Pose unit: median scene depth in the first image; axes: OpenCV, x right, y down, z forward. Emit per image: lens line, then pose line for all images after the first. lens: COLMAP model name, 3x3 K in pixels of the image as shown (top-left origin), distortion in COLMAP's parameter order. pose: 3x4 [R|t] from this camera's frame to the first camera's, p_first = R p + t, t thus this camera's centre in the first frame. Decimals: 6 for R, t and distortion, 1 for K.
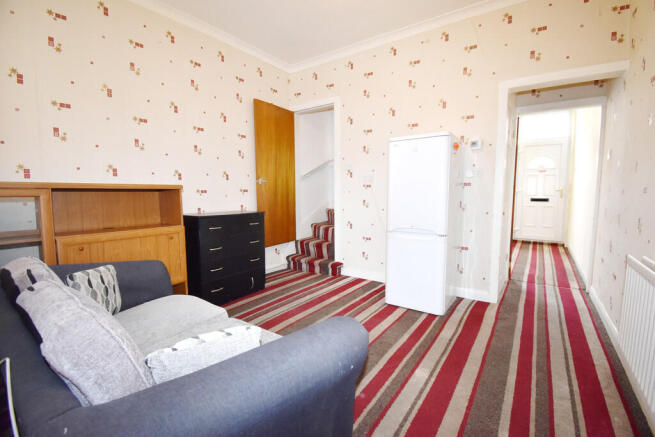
lens RADIAL K [[293.6, 0, 327.5], [0, 293.6, 218.5], [0, 0, 1]] dist [0.014288, -0.023324]
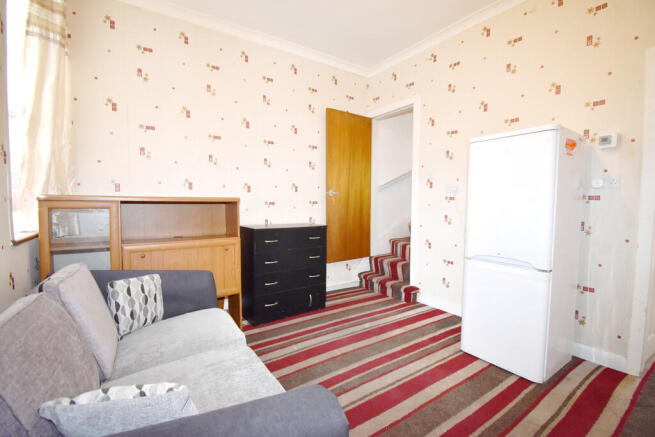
lens RADIAL K [[293.6, 0, 327.5], [0, 293.6, 218.5], [0, 0, 1]] dist [0.014288, -0.023324]
pose [[0.937647, 0.029236, -0.346357, 0.126180], [-0.040048, 0.998907, -0.024097, -0.025977], [0.345274, 0.036466, 0.937793, 0.135427]]
